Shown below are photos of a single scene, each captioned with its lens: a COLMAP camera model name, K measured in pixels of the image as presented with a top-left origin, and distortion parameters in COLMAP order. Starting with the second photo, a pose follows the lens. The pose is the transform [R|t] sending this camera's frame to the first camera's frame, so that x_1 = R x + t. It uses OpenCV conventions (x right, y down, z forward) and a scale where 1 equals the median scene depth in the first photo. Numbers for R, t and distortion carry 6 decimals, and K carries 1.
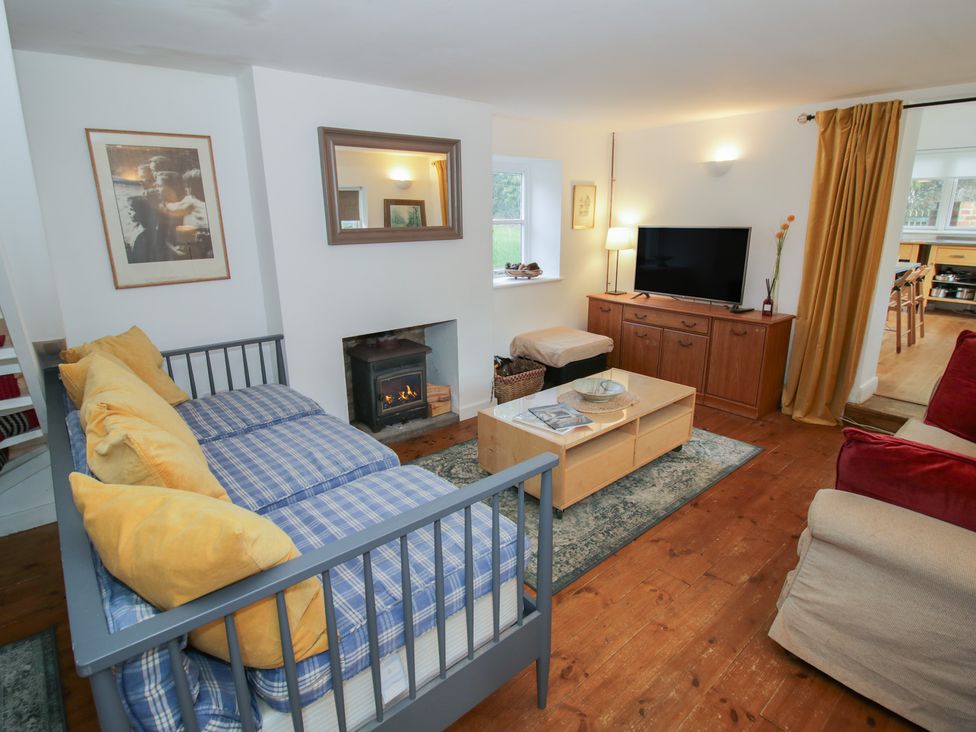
lens RADIAL K [[513.4, 0, 488.5], [0, 513.4, 359.2], [0, 0, 1]] dist [-0.003745, -0.011384]
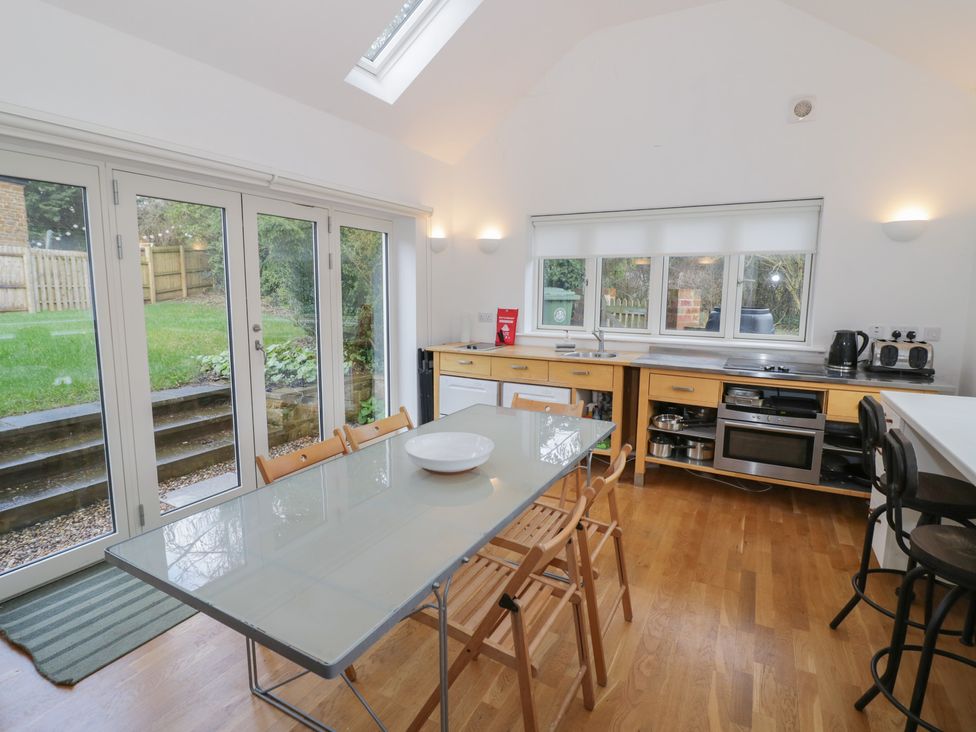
lens RADIAL K [[513.4, 0, 482.9], [0, 513.4, 363.4], [0, 0, 1]] dist [-0.003745, -0.011384]
pose [[0.937144, -0.031816, 0.347489, 1.054847], [0.079580, 0.989078, -0.124060, -0.359274], [-0.339746, 0.143915, 0.929441, 1.090778]]
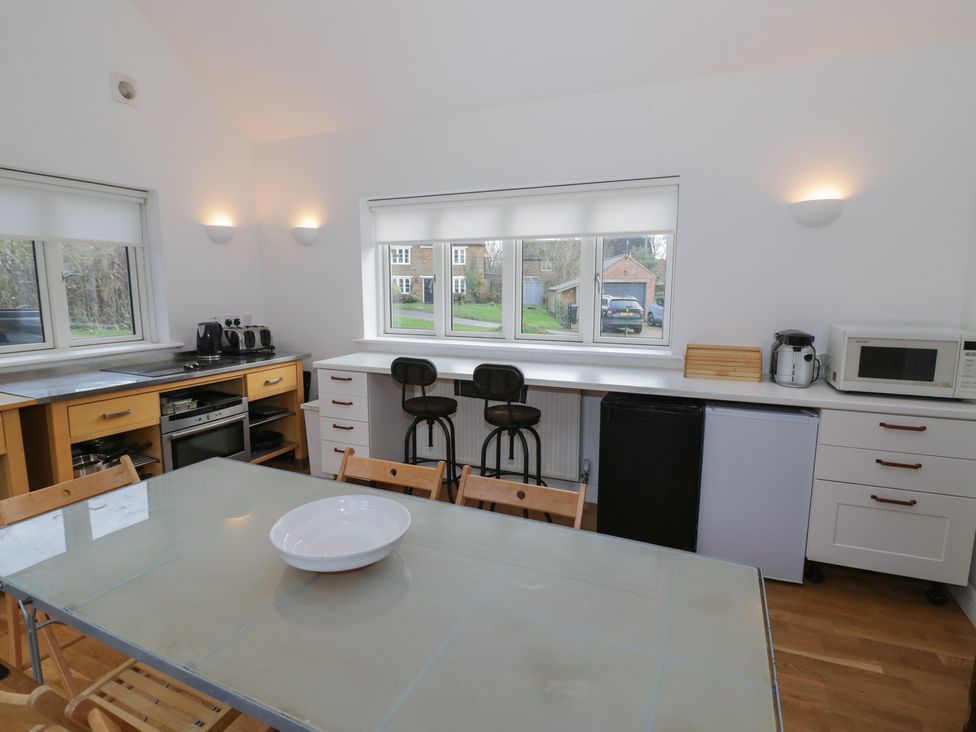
lens RADIAL K [[513.4, 0, 490.2], [0, 513.4, 362.9], [0, 0, 1]] dist [-0.003745, -0.011384]
pose [[-0.440076, -0.120718, 0.889809, 0.803087], [0.256479, 0.932744, 0.253390, -0.552071], [-0.860553, 0.339728, -0.379517, 1.762080]]
